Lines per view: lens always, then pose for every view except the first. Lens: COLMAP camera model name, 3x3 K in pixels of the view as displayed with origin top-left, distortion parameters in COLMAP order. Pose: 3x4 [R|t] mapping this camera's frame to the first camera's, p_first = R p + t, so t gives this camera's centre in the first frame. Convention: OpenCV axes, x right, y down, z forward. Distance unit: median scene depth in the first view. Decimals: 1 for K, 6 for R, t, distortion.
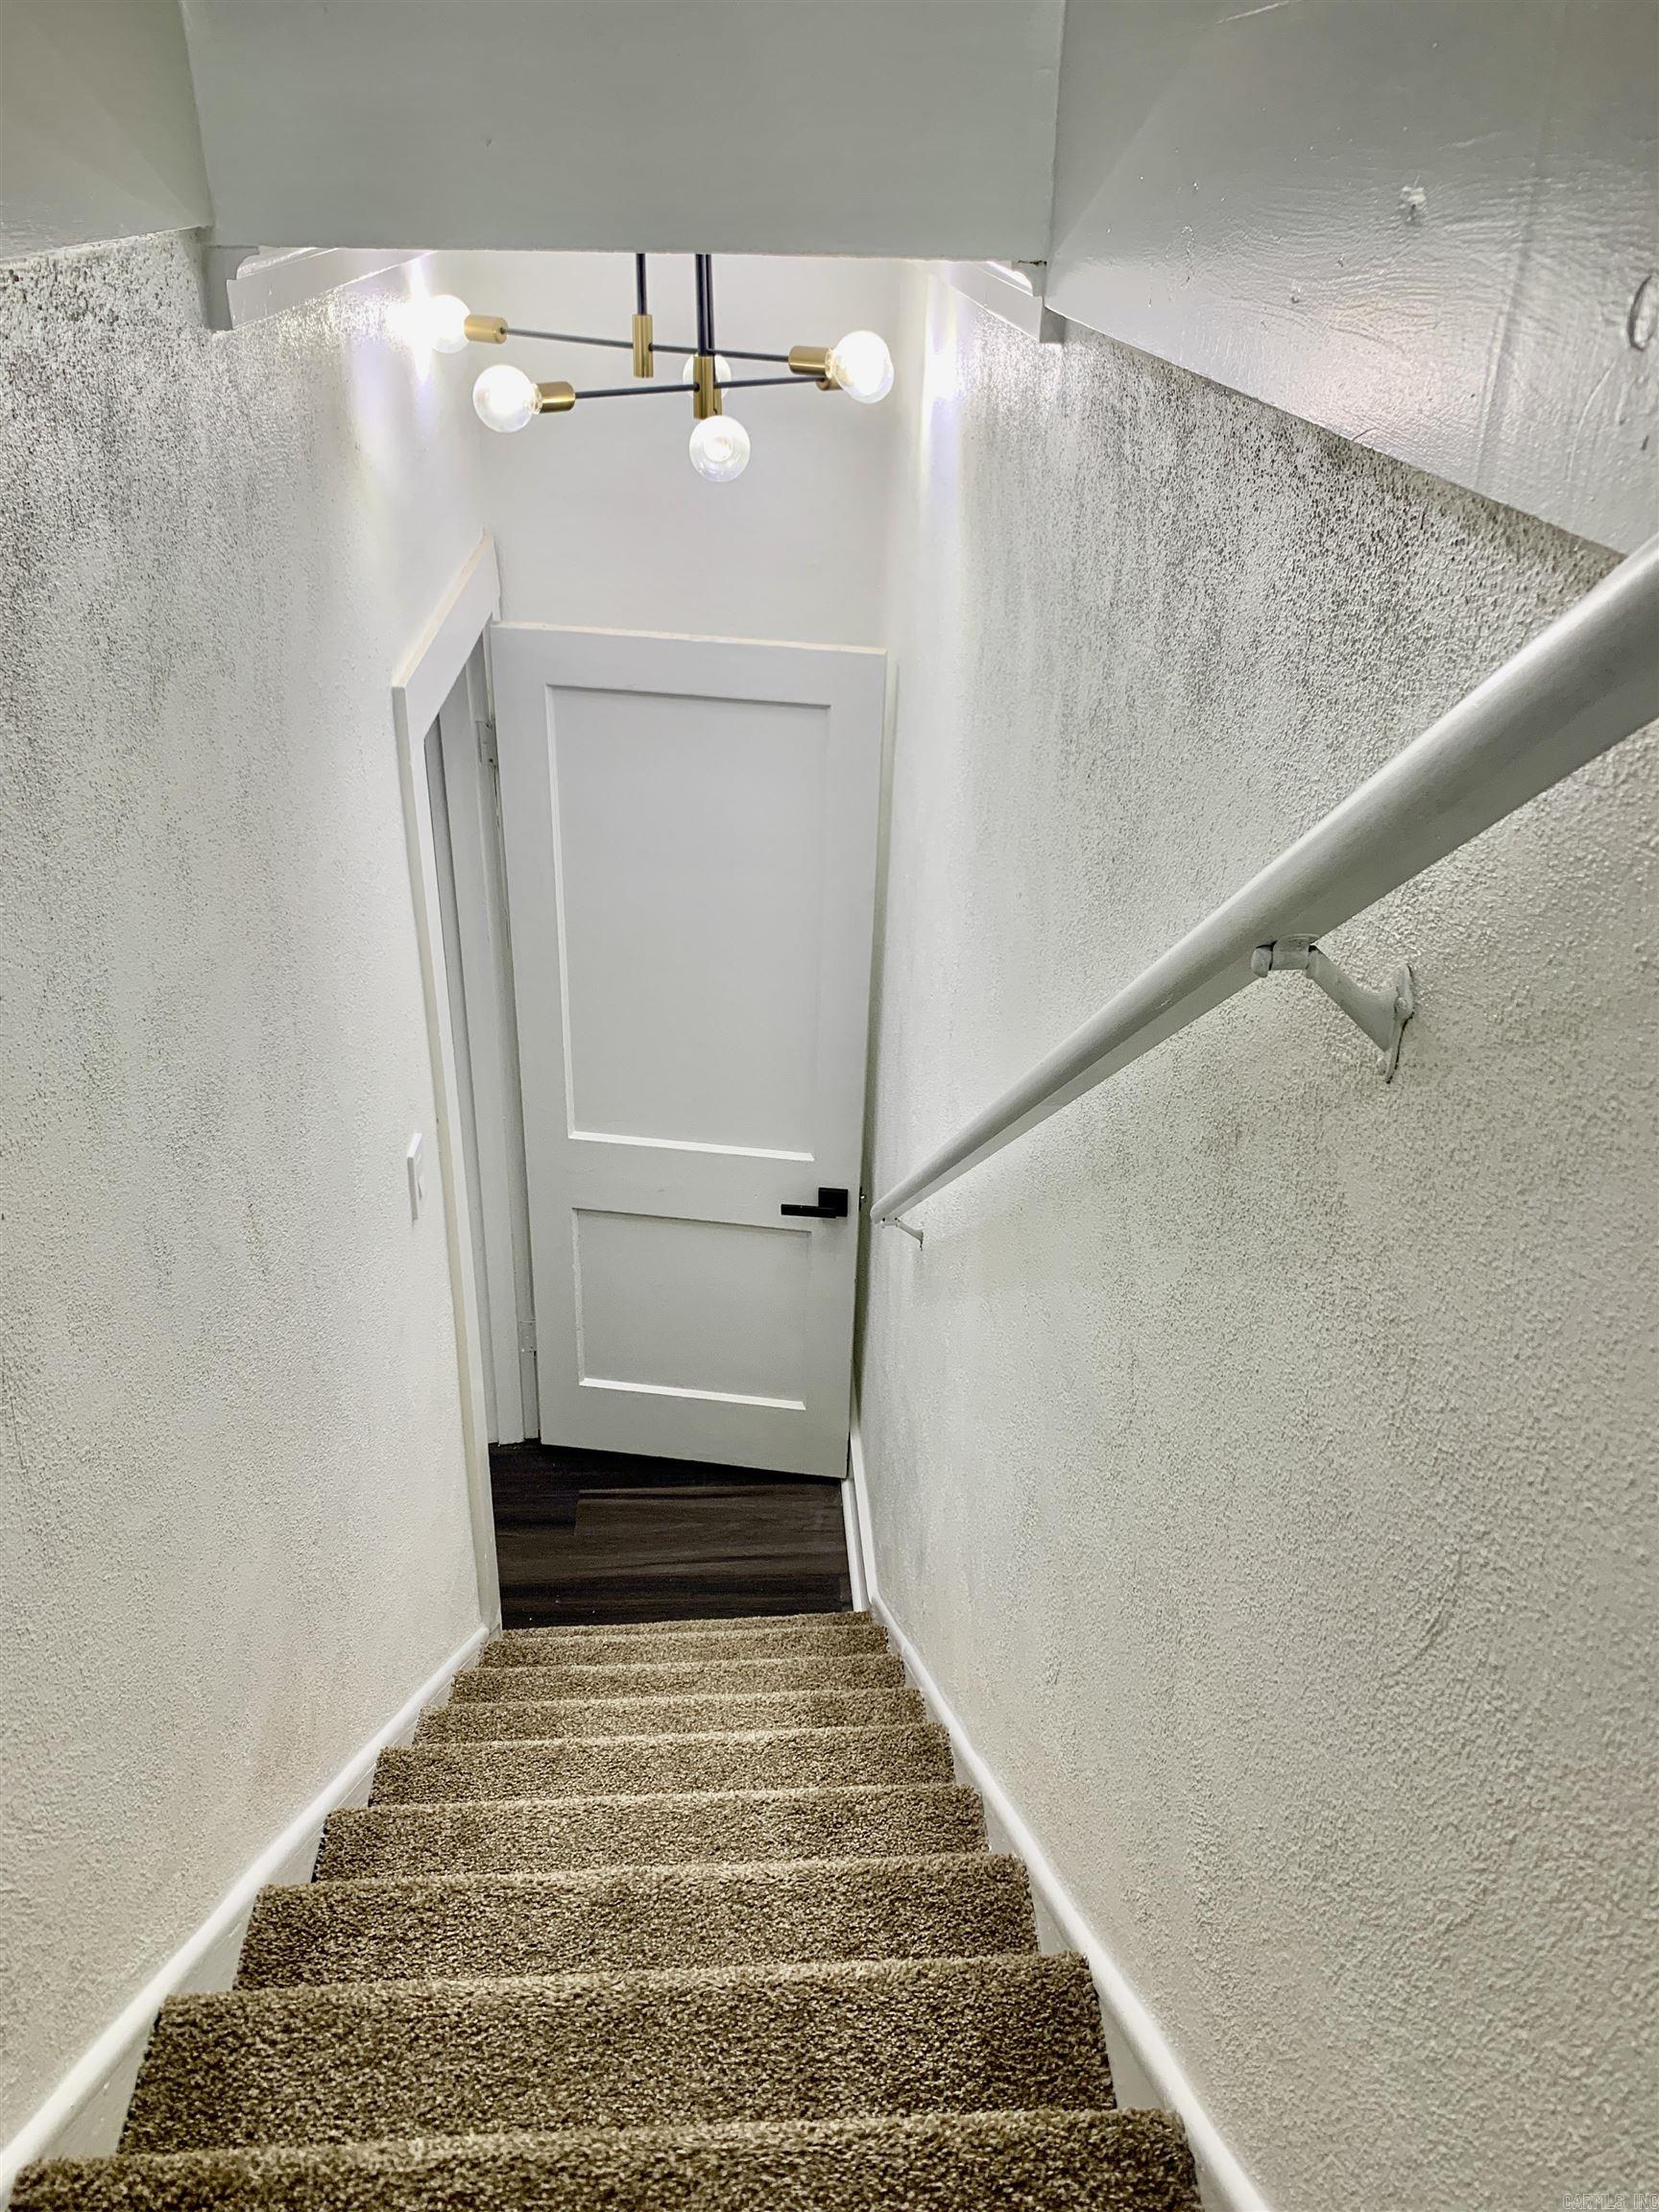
lens RADIAL K [[1706.8, 0, 828.4], [0, 1706.8, 1104.8], [0, 0, 1]] dist [0.011284, -0.002564]
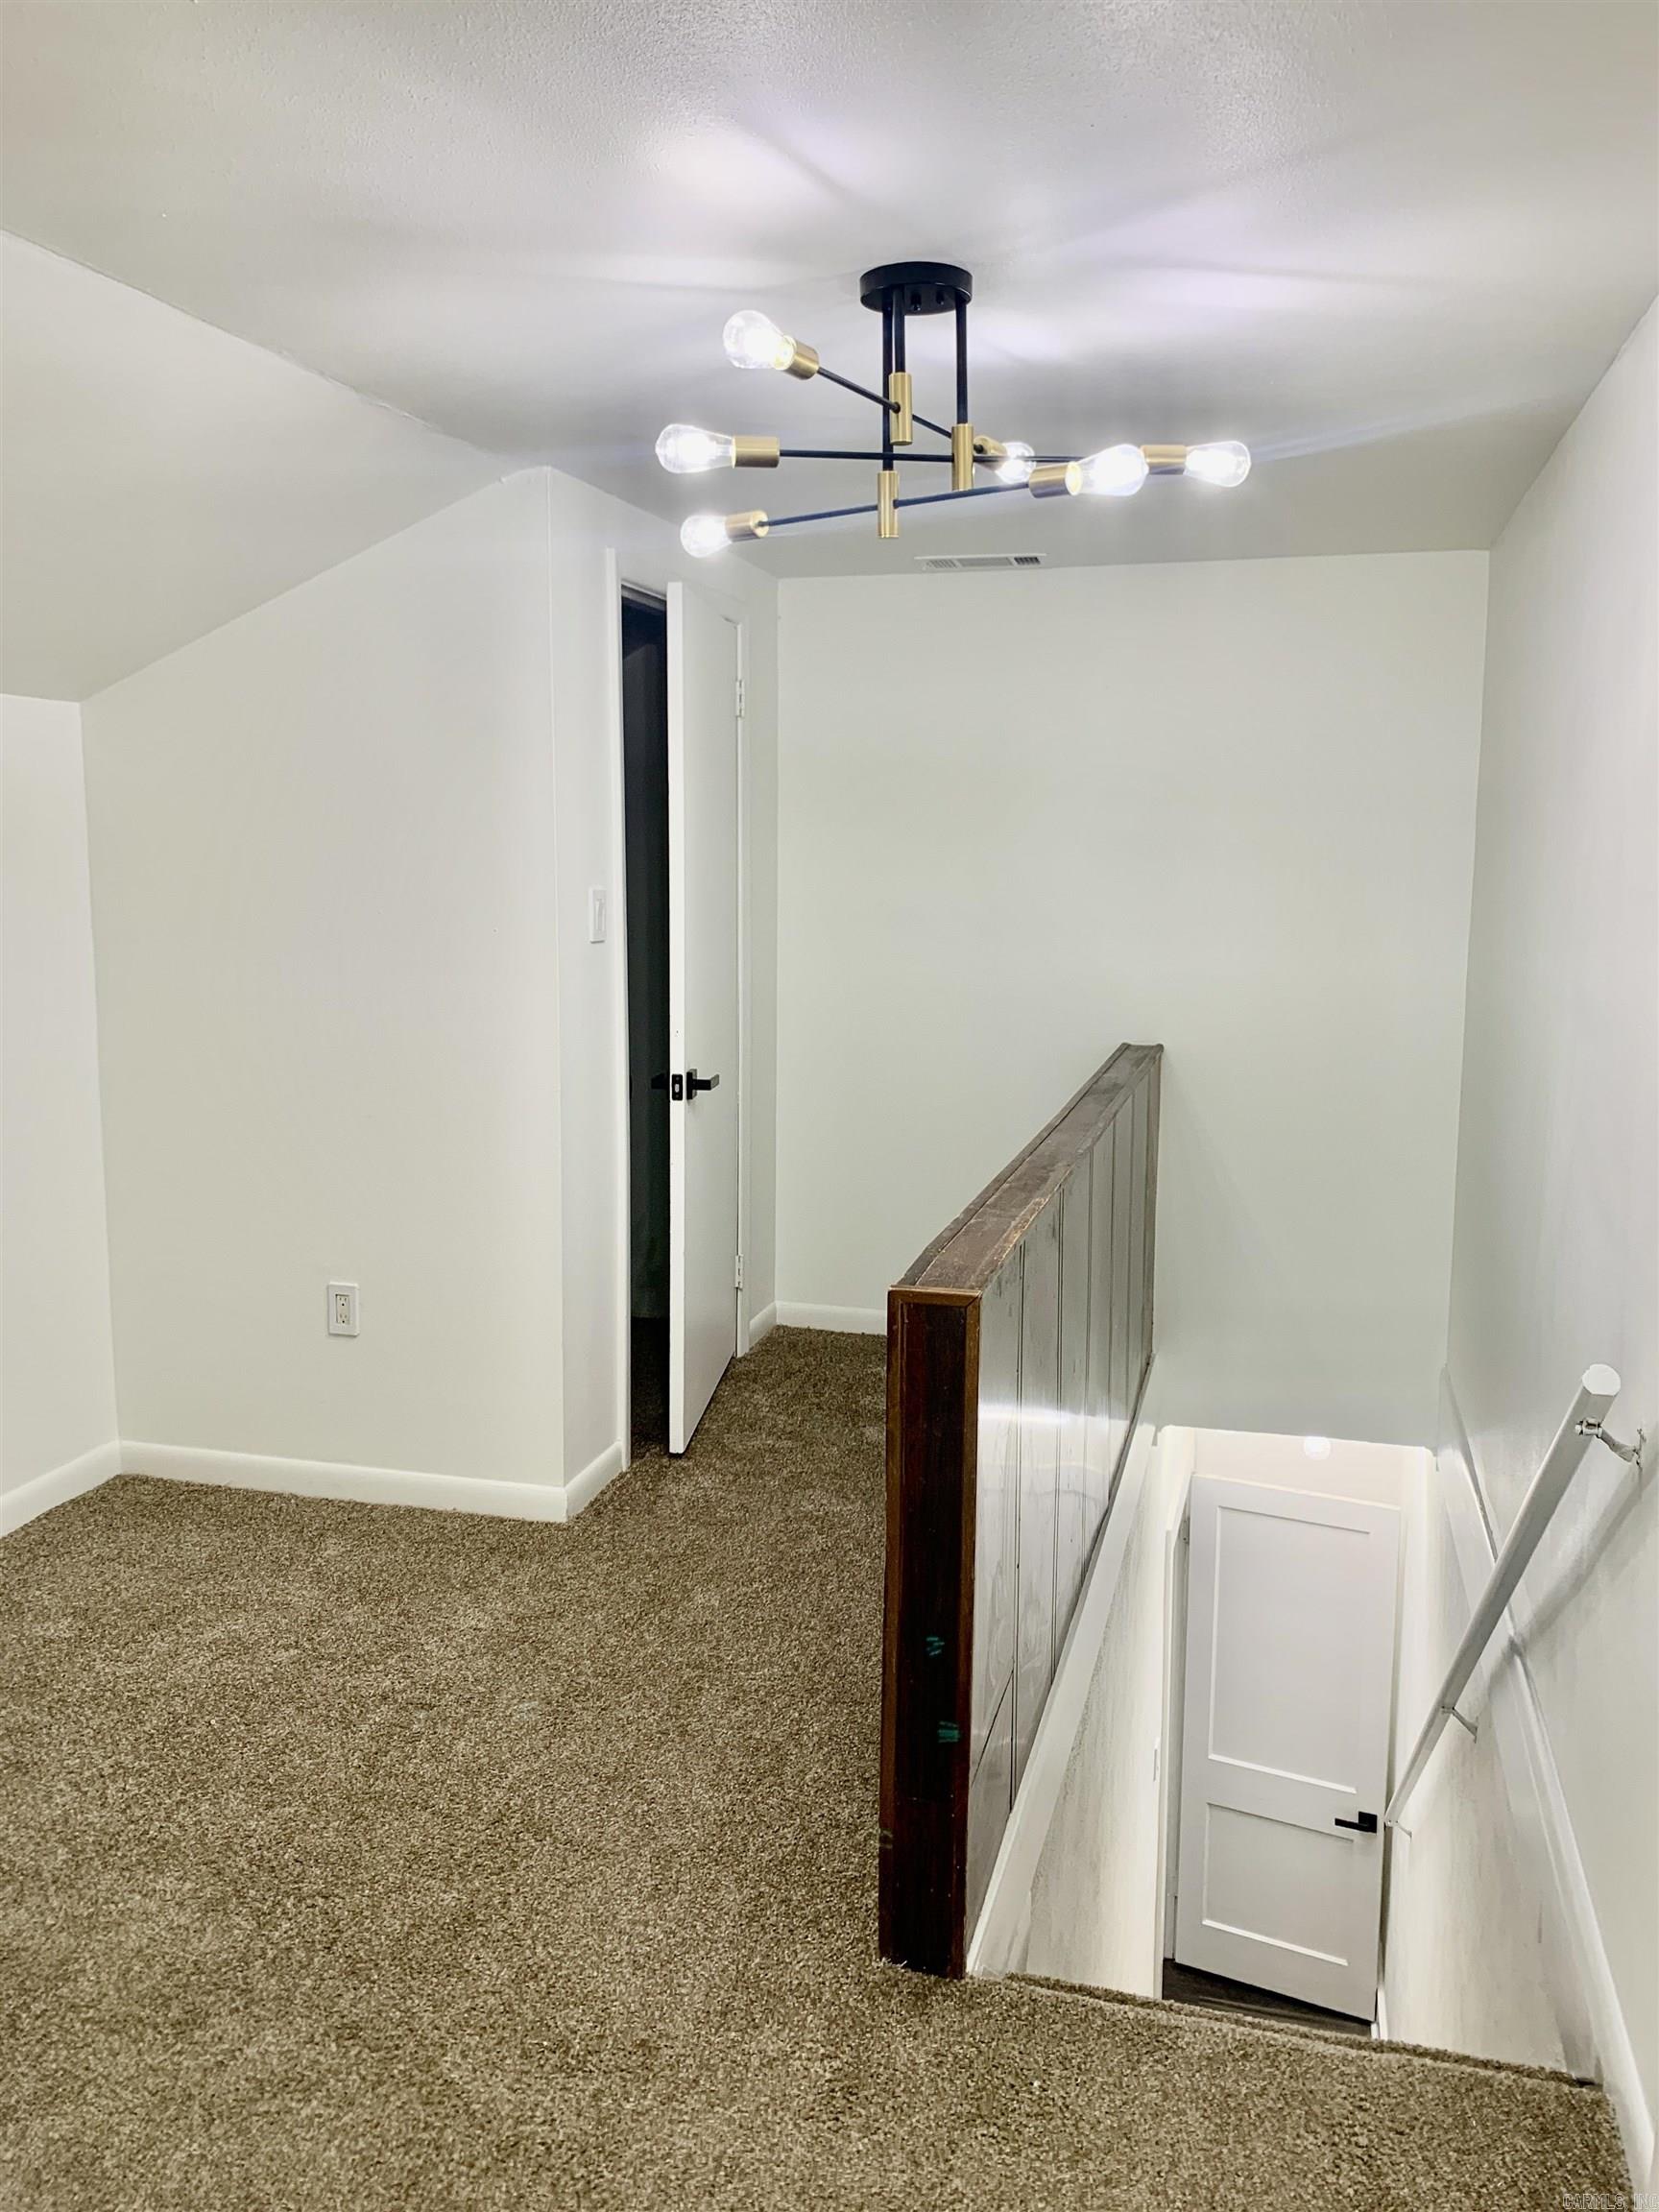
lens RADIAL K [[1706.8, 0, 834.3], [0, 1706.8, 1090.8], [0, 0, 1]] dist [0.011284, -0.002564]
pose [[0.948780, 0.013711, -0.315641, 0.026268], [-0.126482, 0.931988, -0.339707, 0.025376], [0.289516, 0.362230, 0.885986, -0.877304]]
